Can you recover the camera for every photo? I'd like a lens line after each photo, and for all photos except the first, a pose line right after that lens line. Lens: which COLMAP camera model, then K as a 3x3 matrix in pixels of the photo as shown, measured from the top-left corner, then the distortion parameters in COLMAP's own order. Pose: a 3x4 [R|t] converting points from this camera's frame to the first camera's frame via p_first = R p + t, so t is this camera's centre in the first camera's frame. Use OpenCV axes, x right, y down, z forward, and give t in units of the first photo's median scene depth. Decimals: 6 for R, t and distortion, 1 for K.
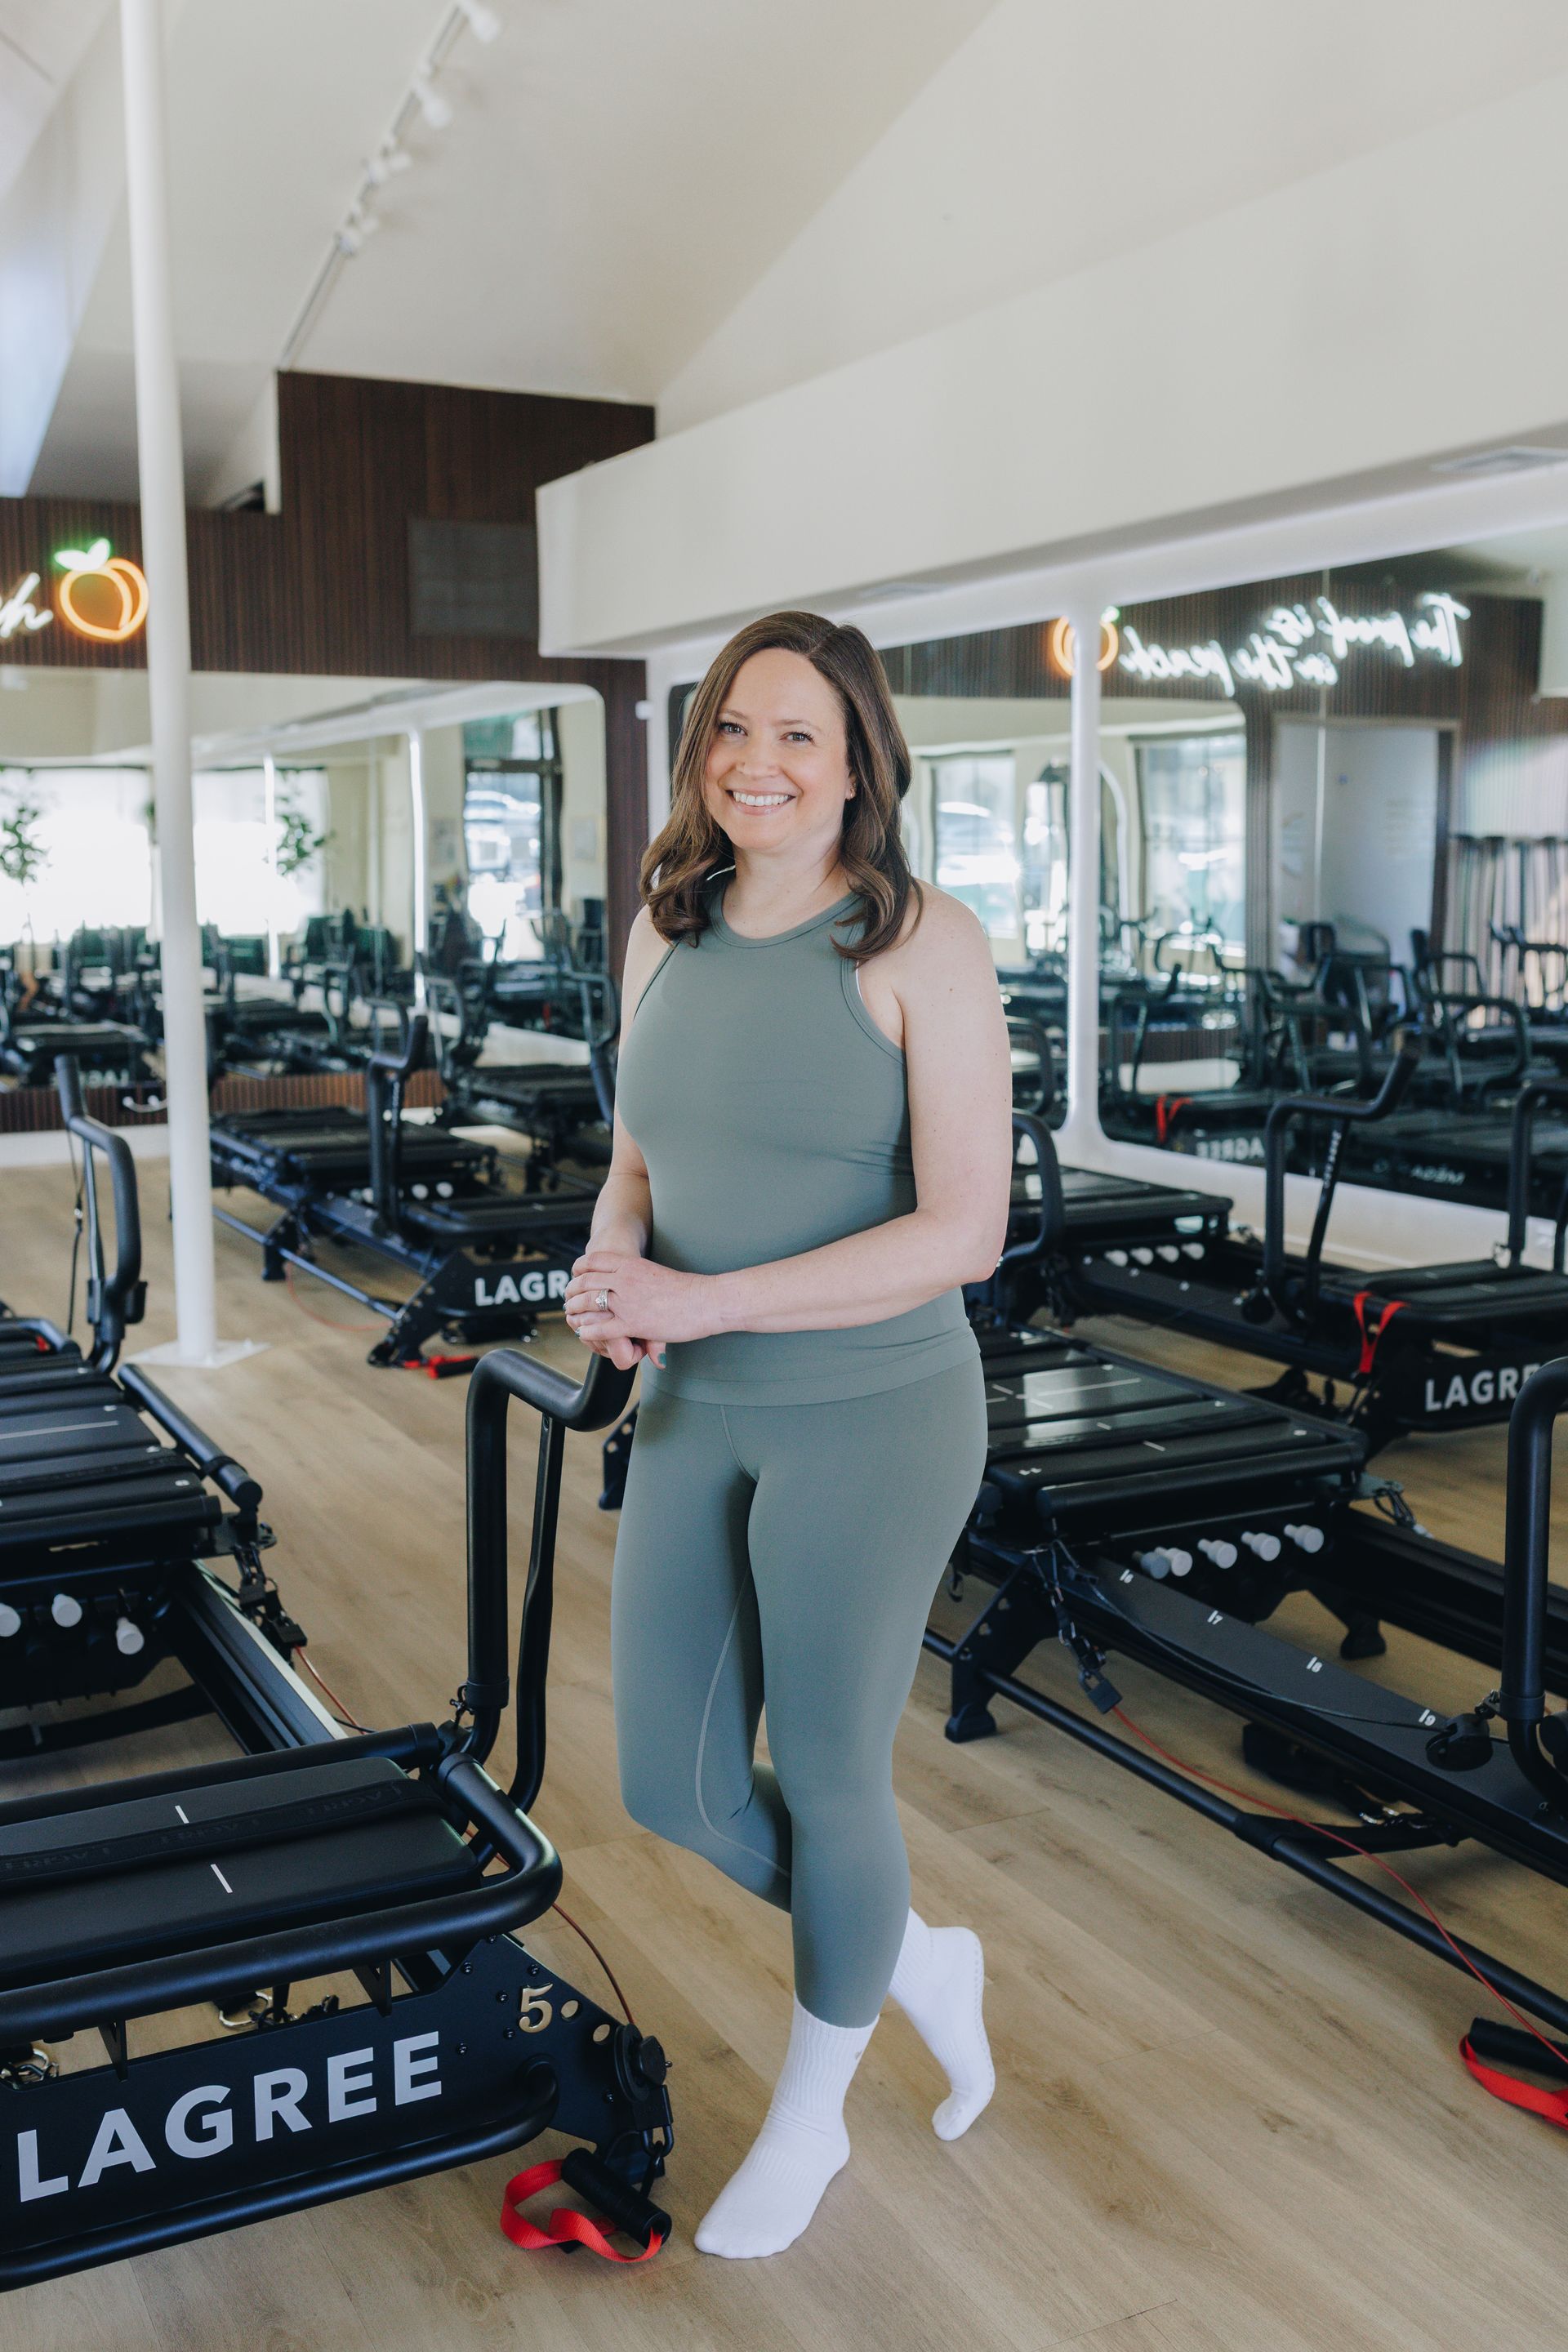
lens RADIAL K [[2269.2, 0, 822.6], [0, 2269.2, 1127.2], [0, 0, 1]] dist [-0.000410, 0.000000]
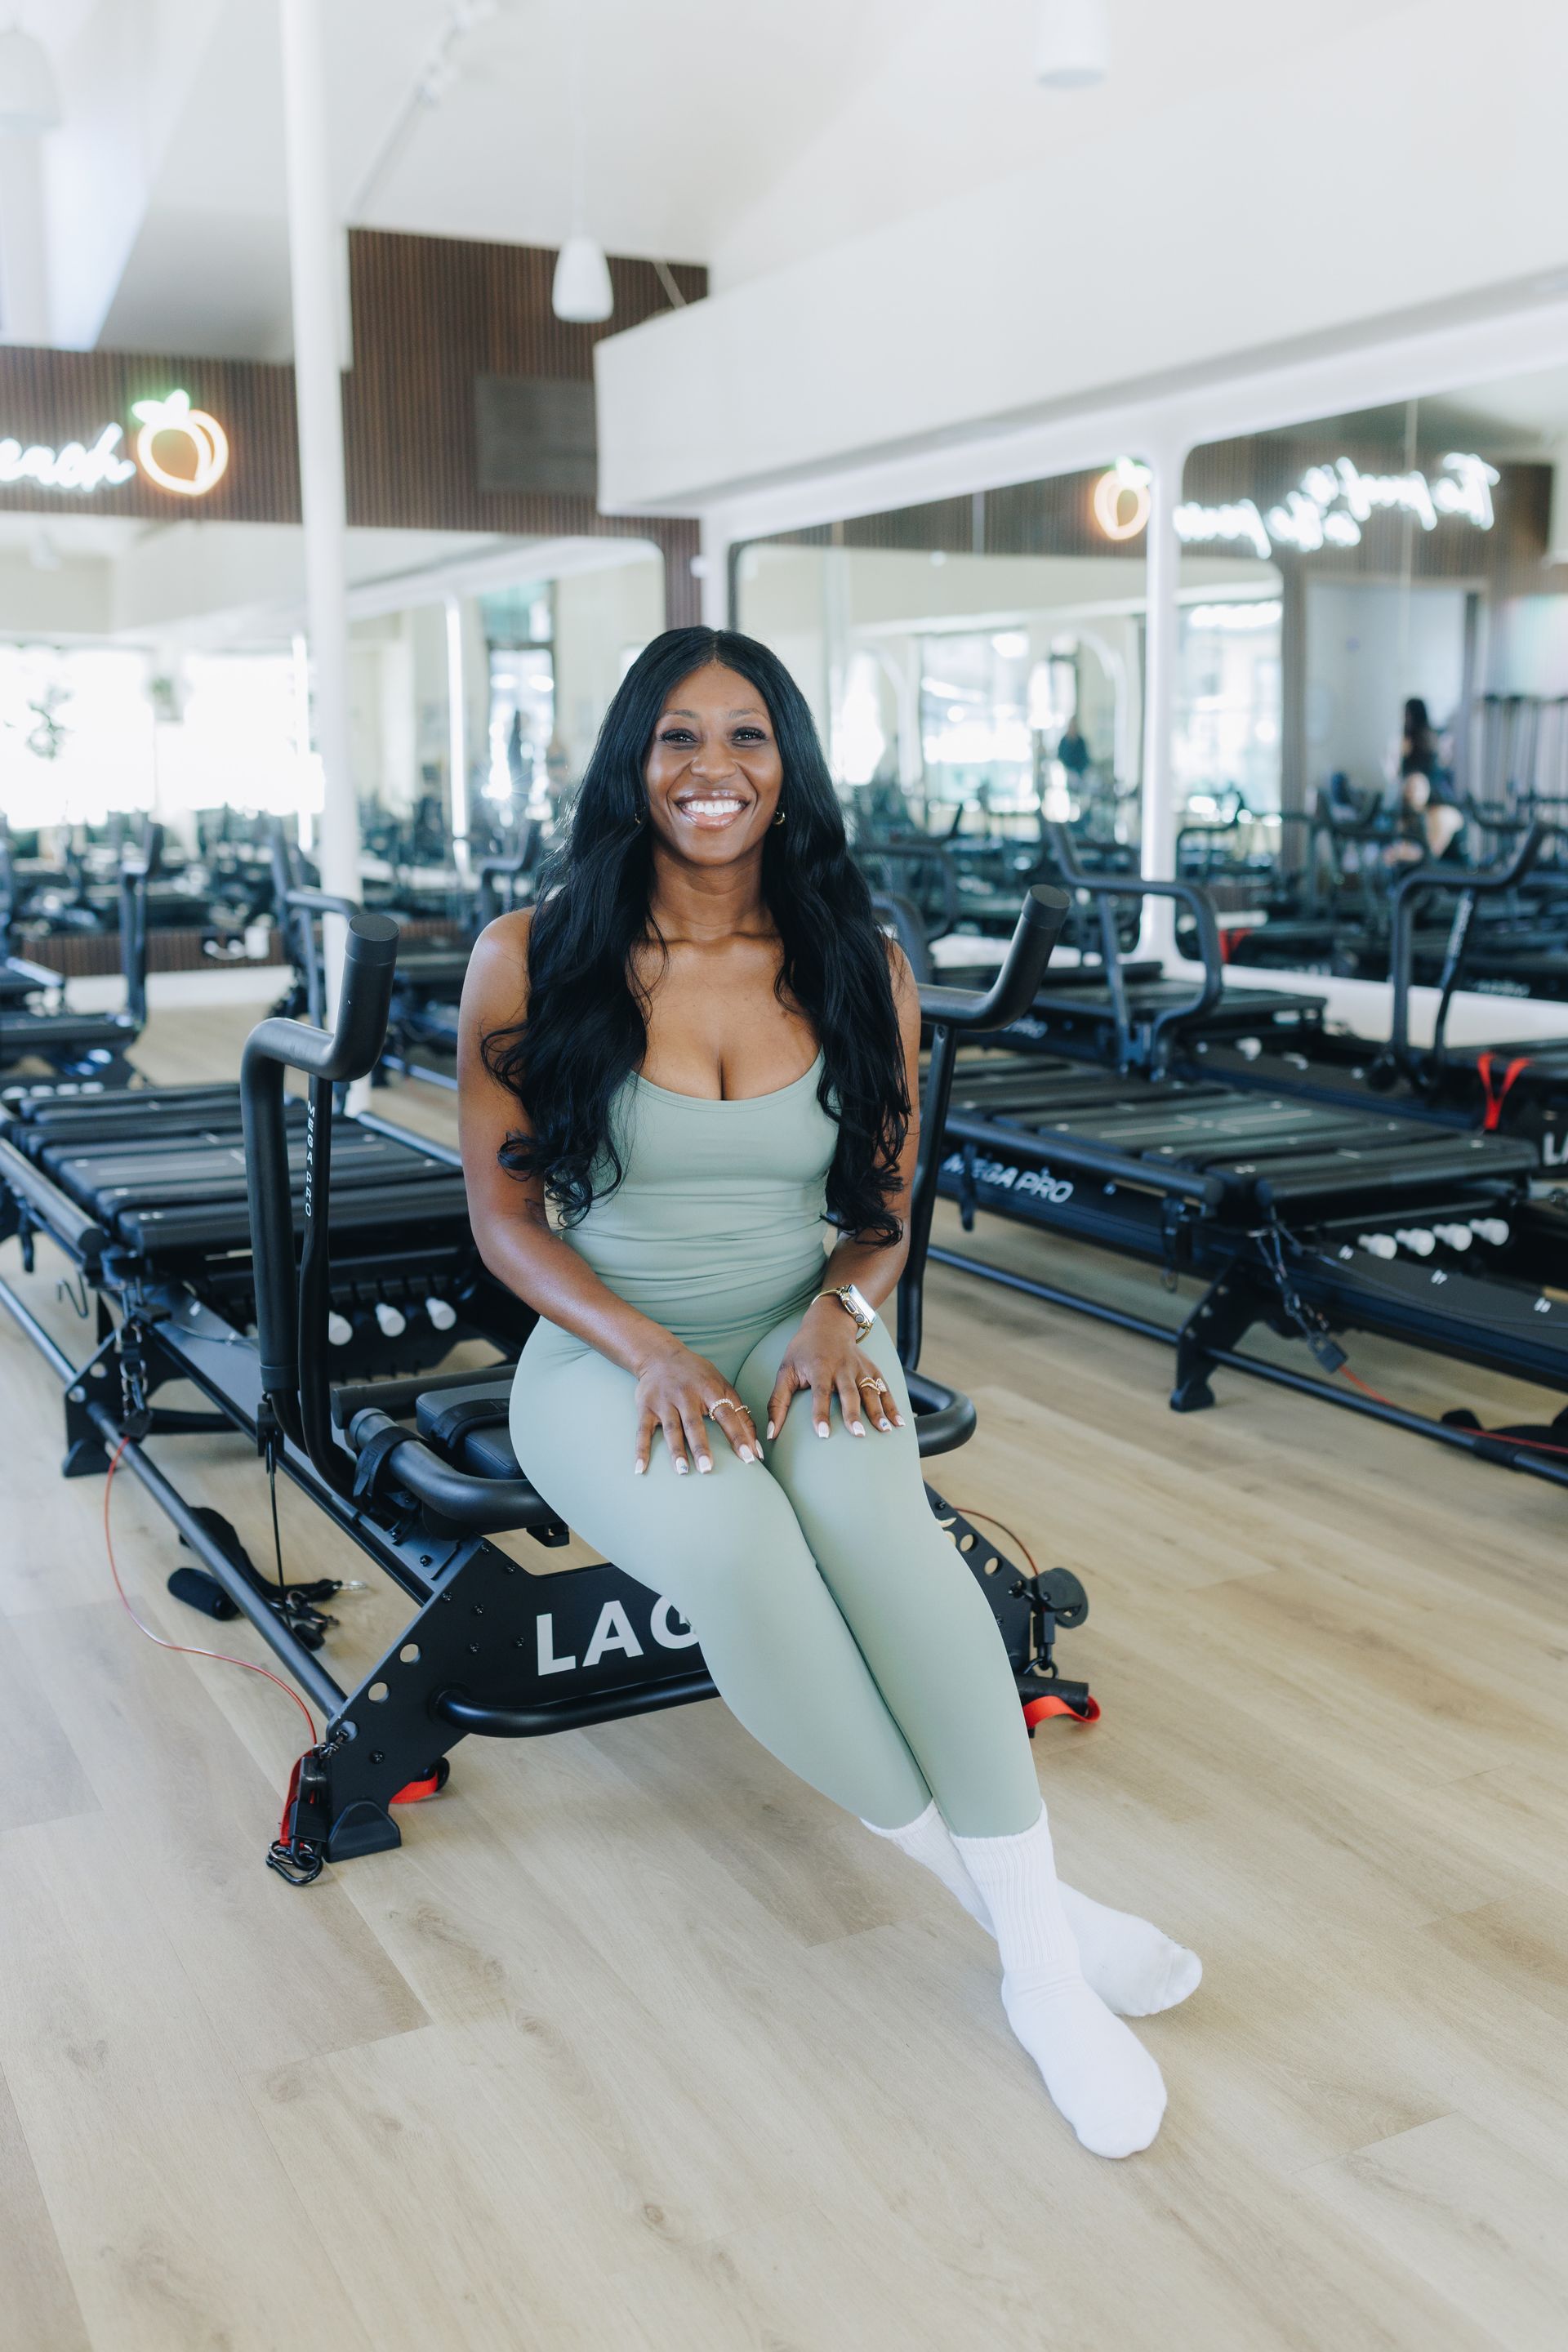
lens RADIAL K [[2269.2, 0, 787.8], [0, 2269.2, 1165.7], [0, 0, 1]] dist [-0.000410, 0.000000]
pose [[0.999844, -0.008253, 0.015626, -0.087277], [0.007503, 0.998844, 0.047479, 0.057383], [-0.016000, -0.047354, 0.998750, -0.053514]]
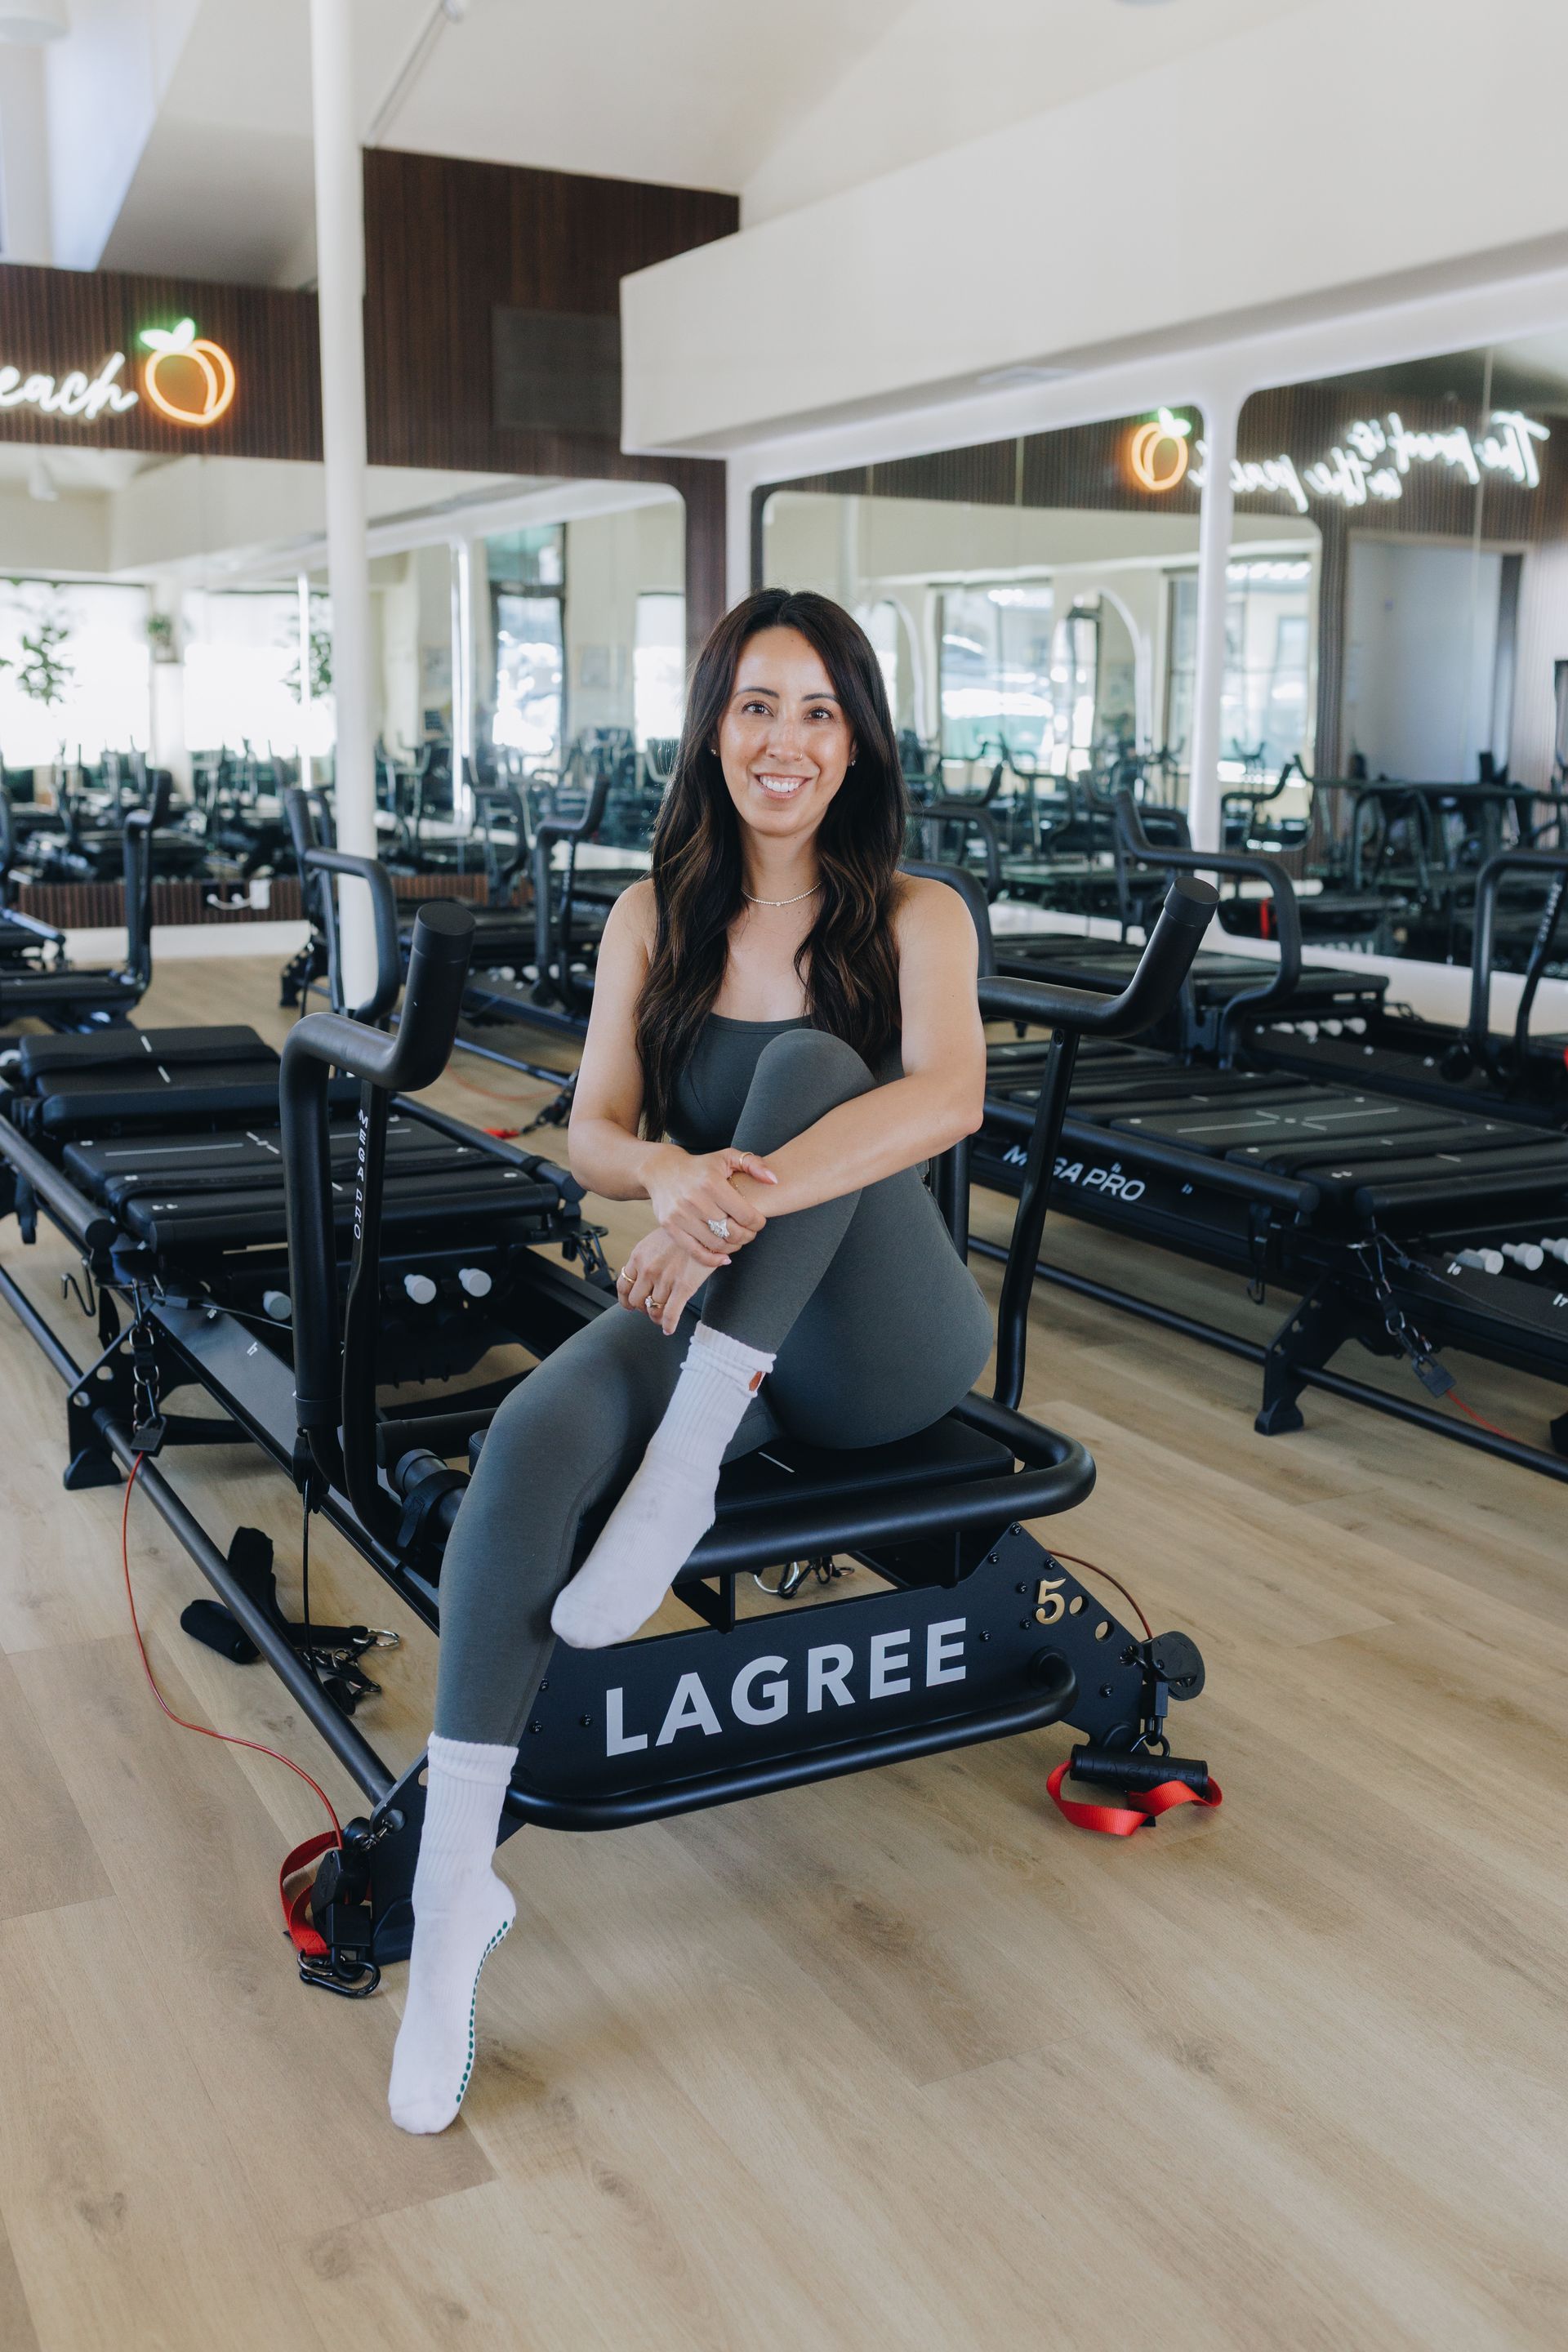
lens RADIAL K [[2269.2, 0, 772.7], [0, 2269.2, 1155.7], [0, 0, 1]] dist [-0.000410, 0.000000]
pose [[0.999817, 0.009898, 0.016347, -0.107279], [-0.010939, 0.997835, 0.064857, 0.047881], [-0.015670, -0.065024, 0.997761, -0.005314]]
